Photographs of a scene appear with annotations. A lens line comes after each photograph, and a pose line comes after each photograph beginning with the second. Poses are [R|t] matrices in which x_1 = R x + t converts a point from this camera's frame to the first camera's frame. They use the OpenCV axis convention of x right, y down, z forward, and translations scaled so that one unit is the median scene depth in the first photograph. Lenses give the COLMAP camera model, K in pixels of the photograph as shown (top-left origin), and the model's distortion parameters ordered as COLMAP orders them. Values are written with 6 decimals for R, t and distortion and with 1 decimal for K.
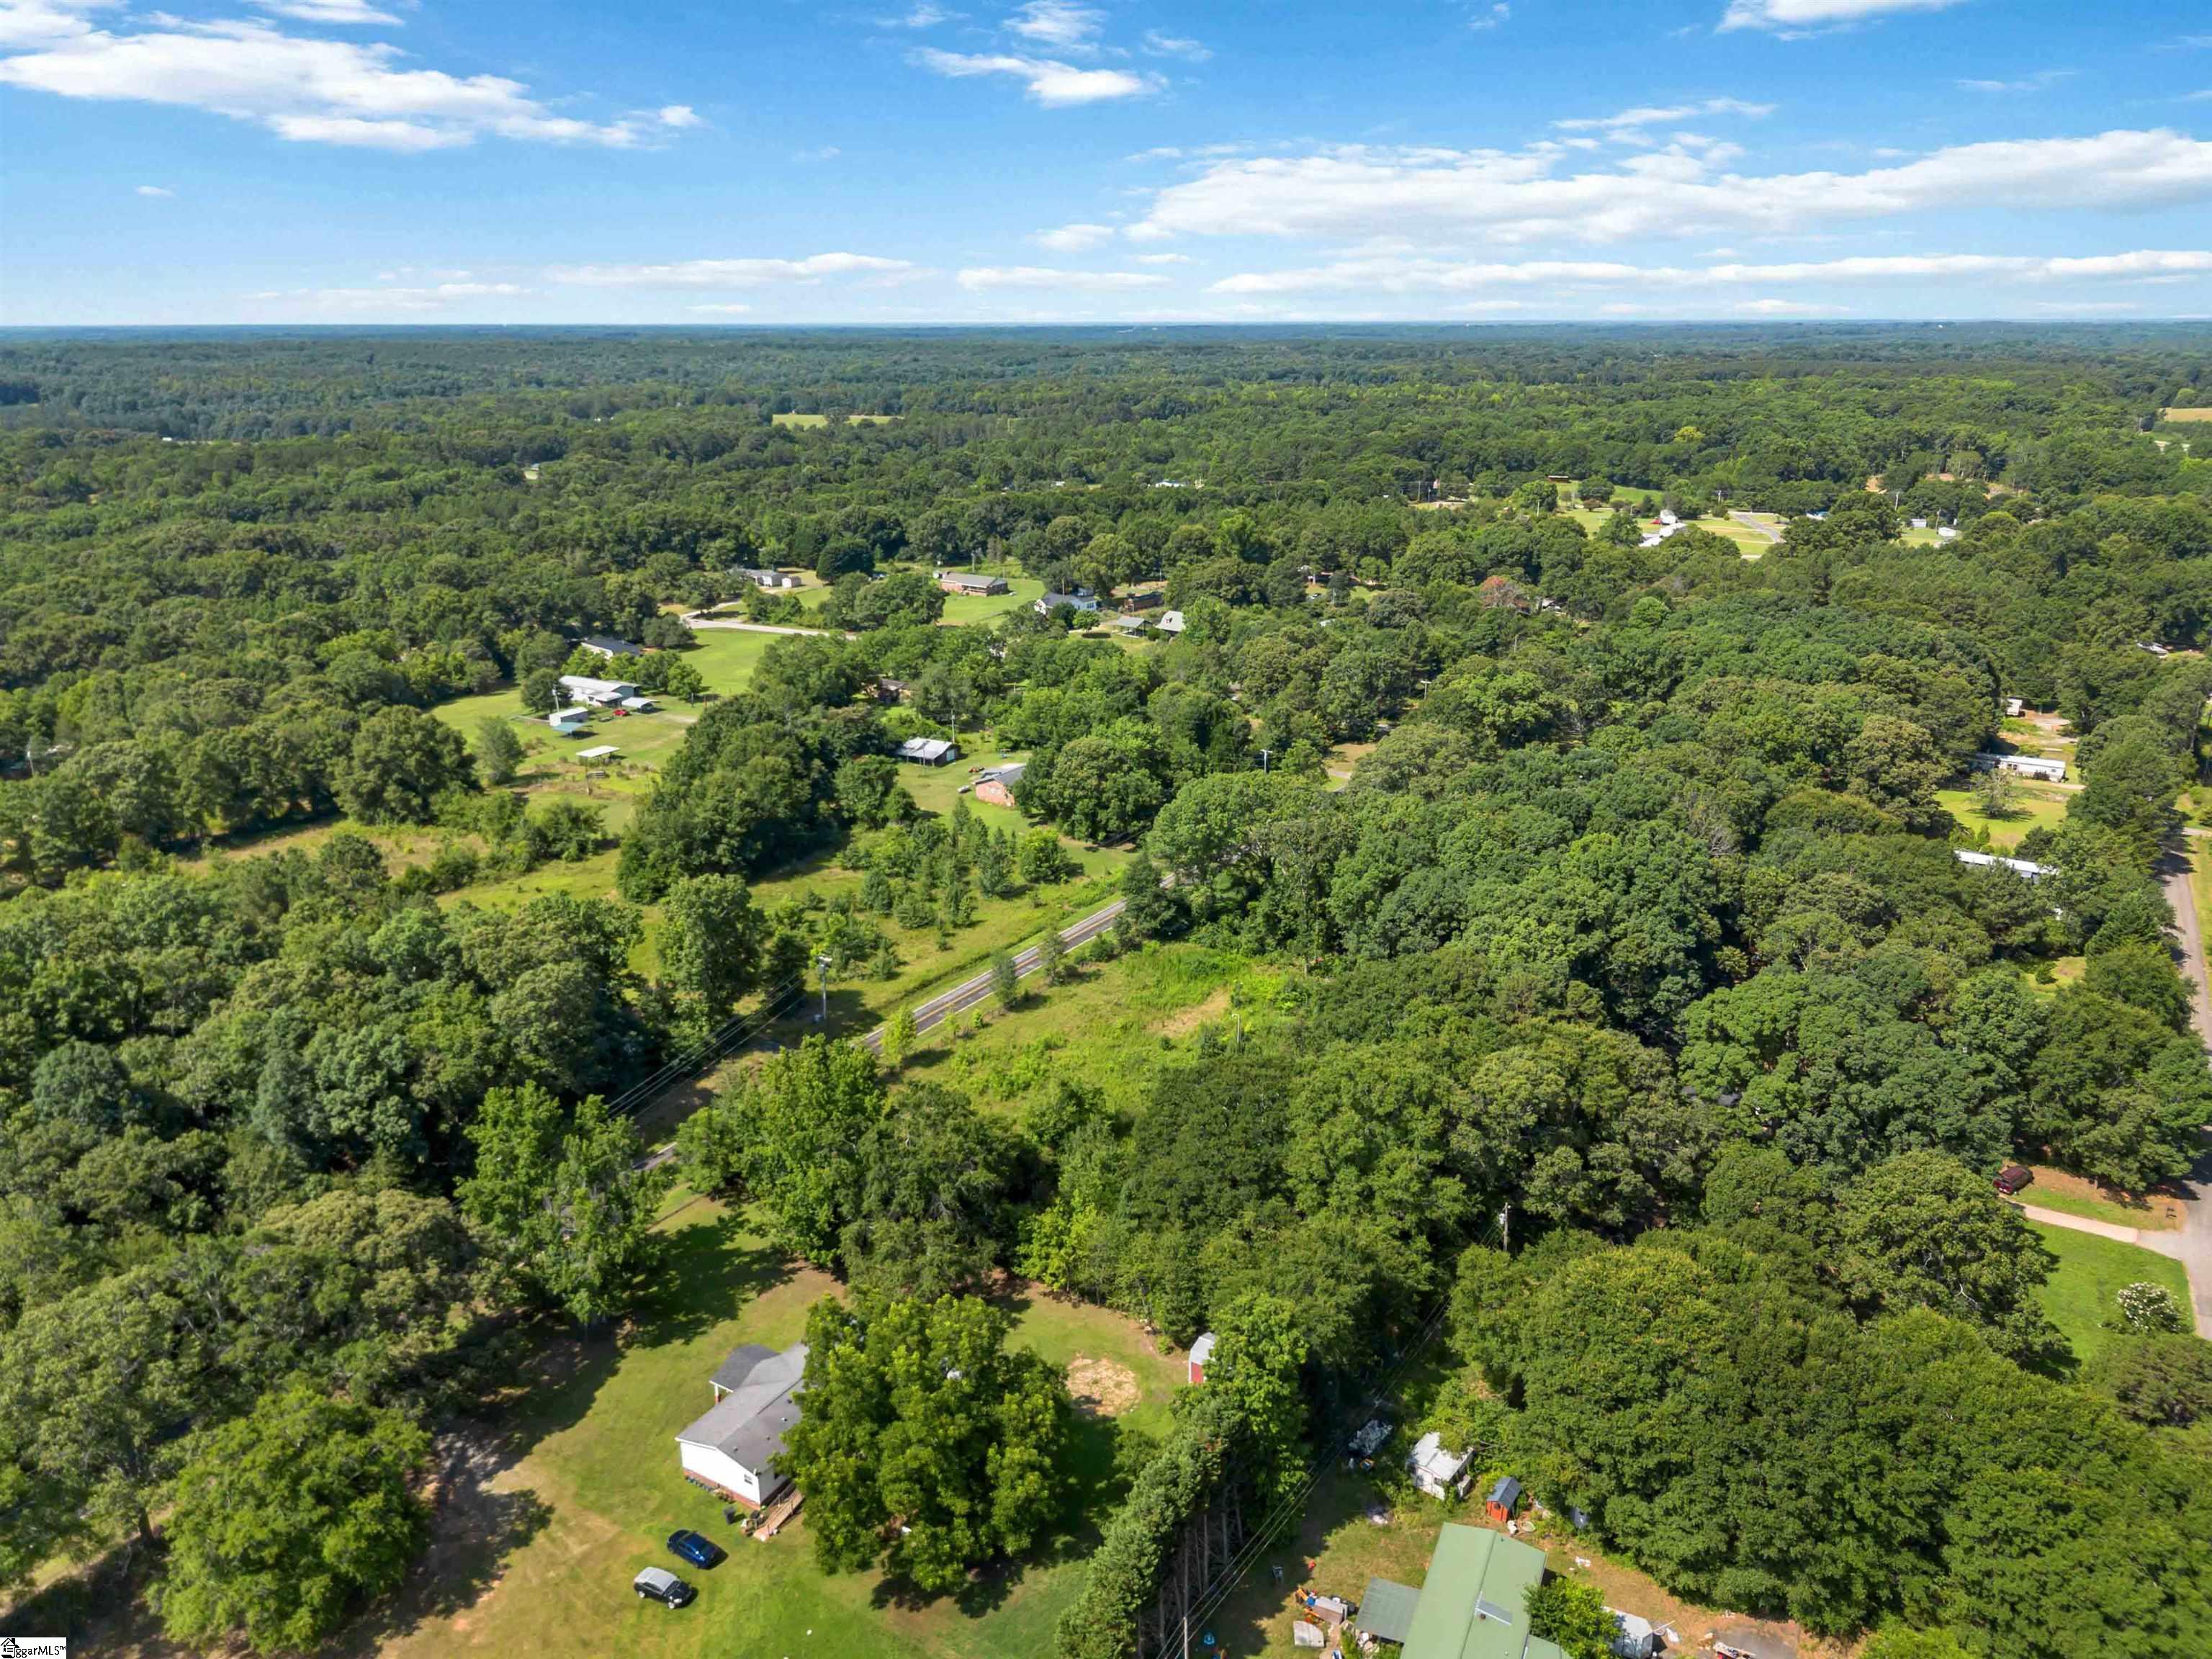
lens RADIAL K [[1539.0, 0, 1106.0], [0, 1539.0, 829.5], [0, 0, 1]] dist [0.011200, -0.005302]
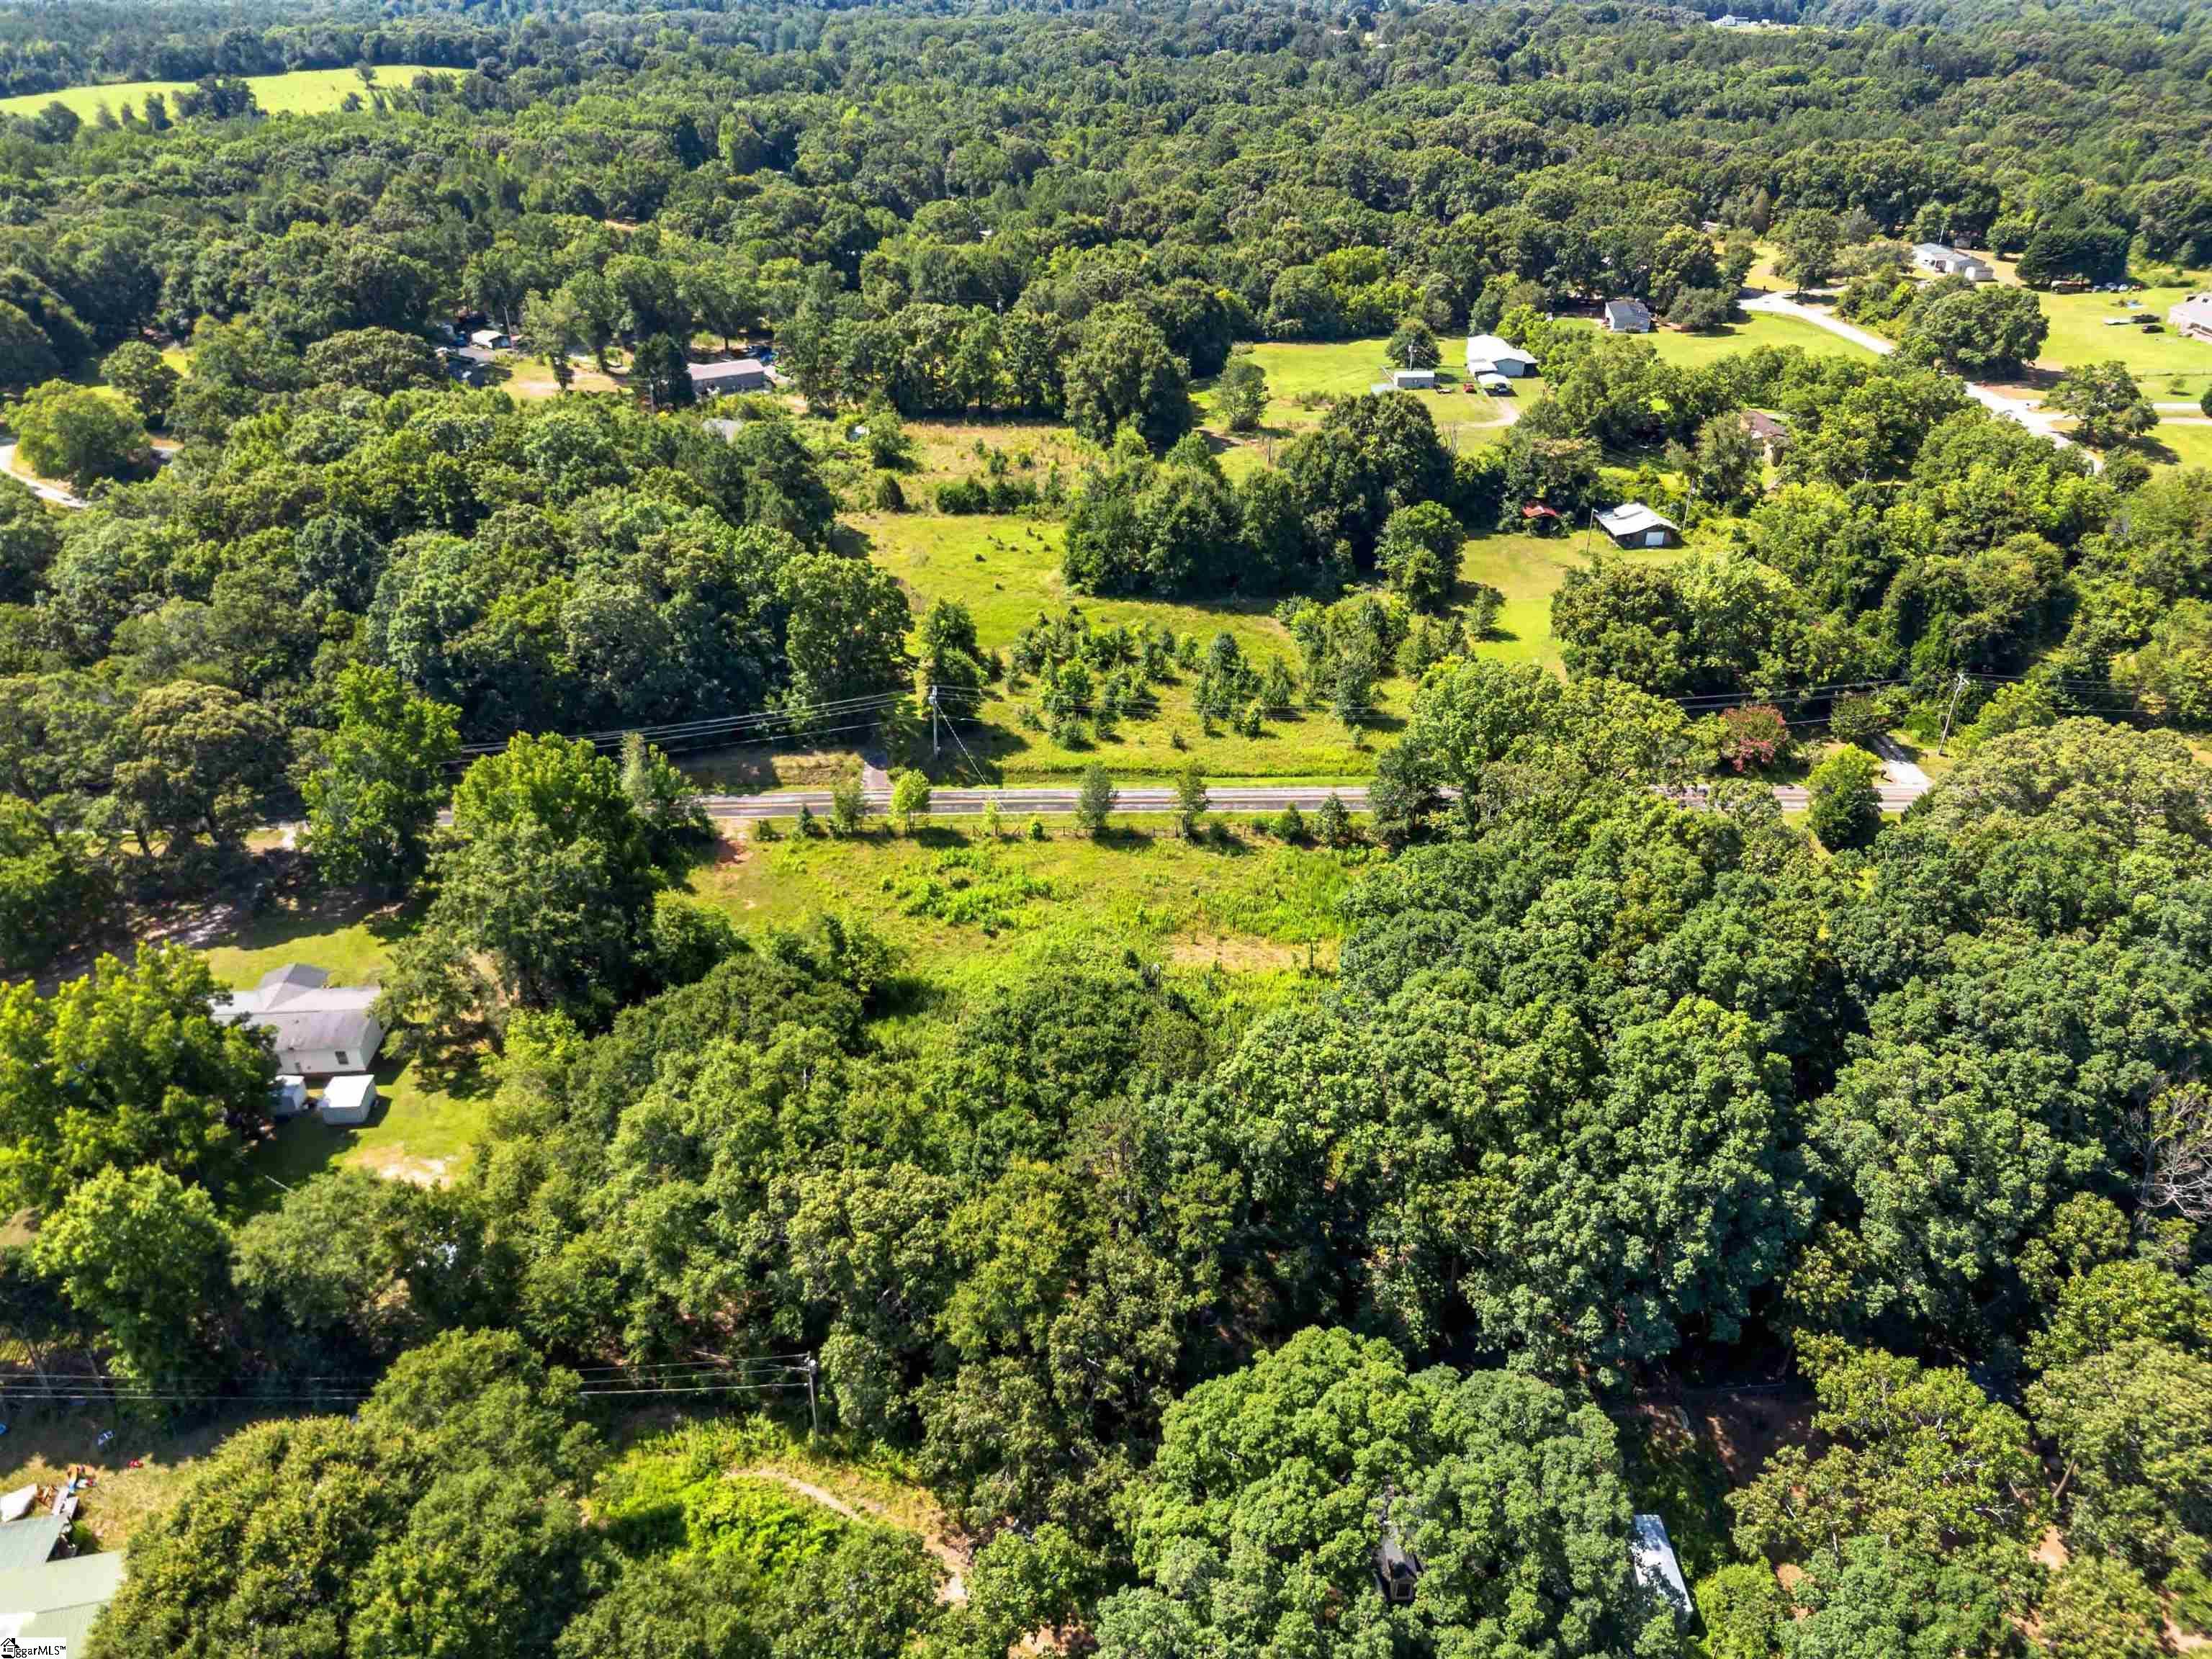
lens RADIAL K [[1539.0, 0, 1106.0], [0, 1539.0, 829.5], [0, 0, 1]] dist [0.011200, -0.005302]
pose [[0.568429, 0.427011, -0.703243, 0.389333], [-0.256417, 0.904139, 0.341735, -0.126386], [0.781754, -0.013928, 0.623432, 0.375856]]
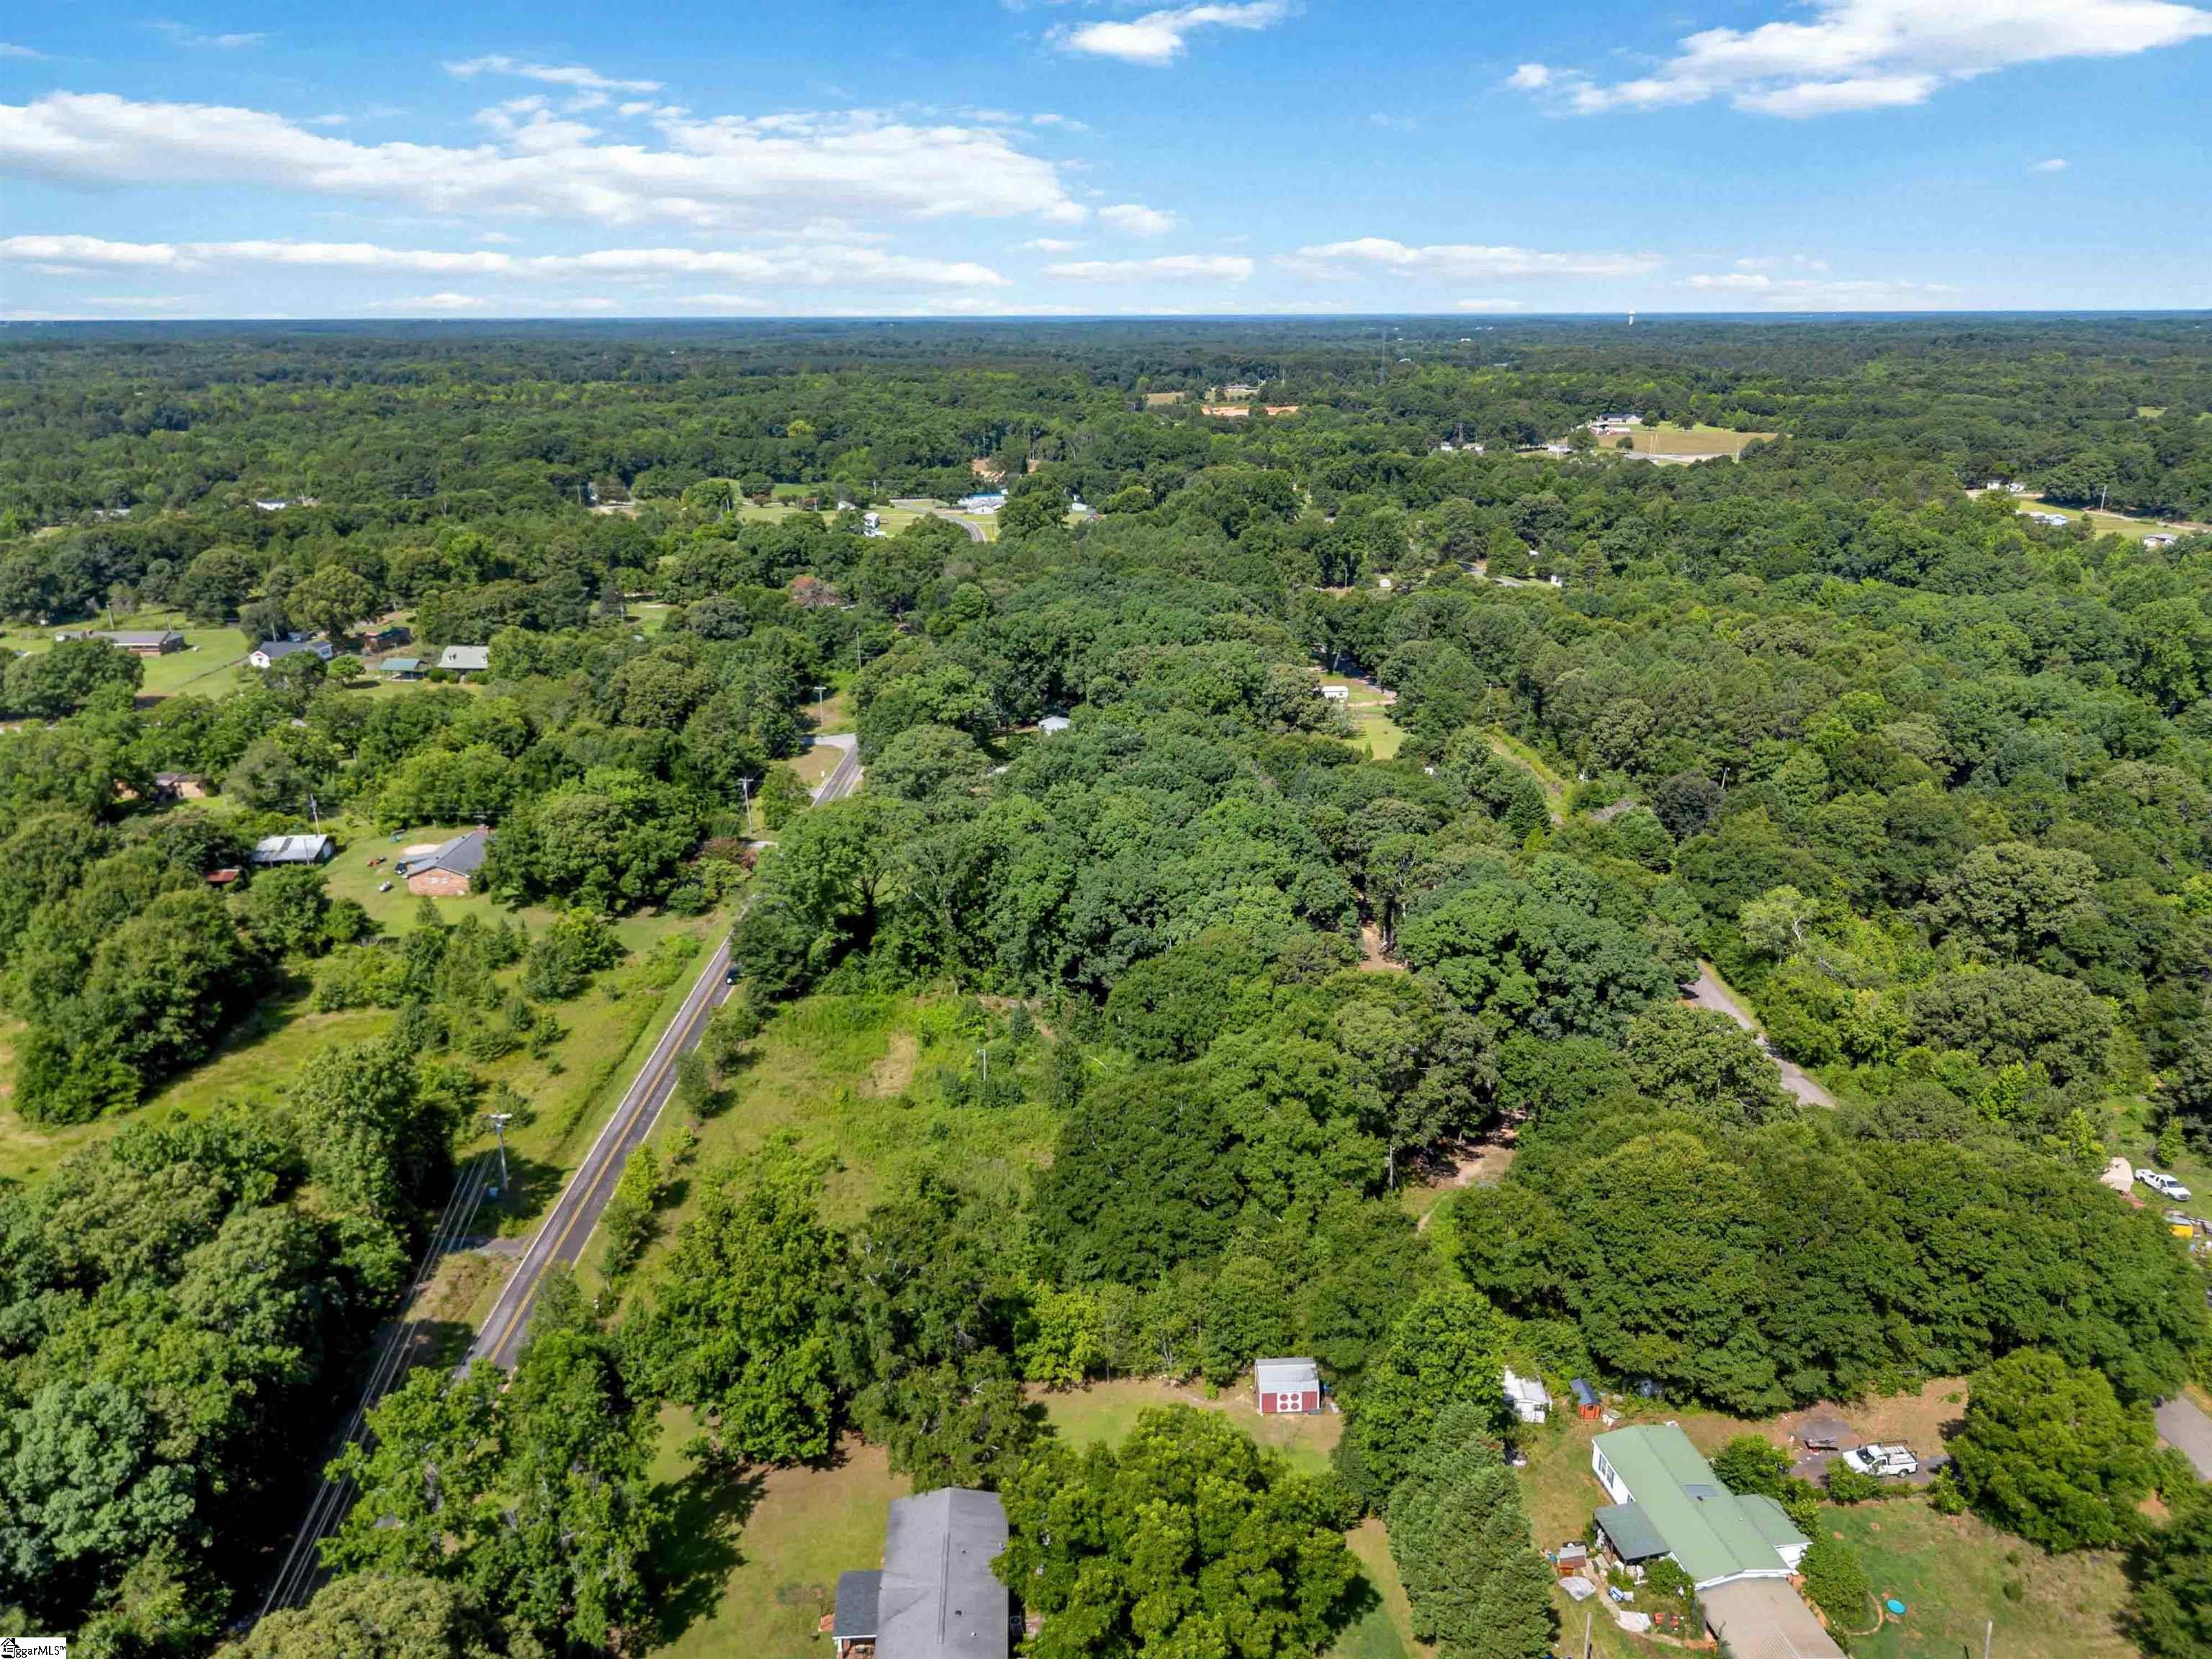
lens RADIAL K [[1549.8, 0, 1112.8], [0, 1549.8, 853.2], [0, 0, 1]] dist [0.006513, -0.036531]
pose [[0.809841, -0.183396, 0.557247, -0.251847], [0.175170, 0.982141, 0.068661, -0.034970], [-0.559887, 0.042008, 0.827503, 0.116063]]
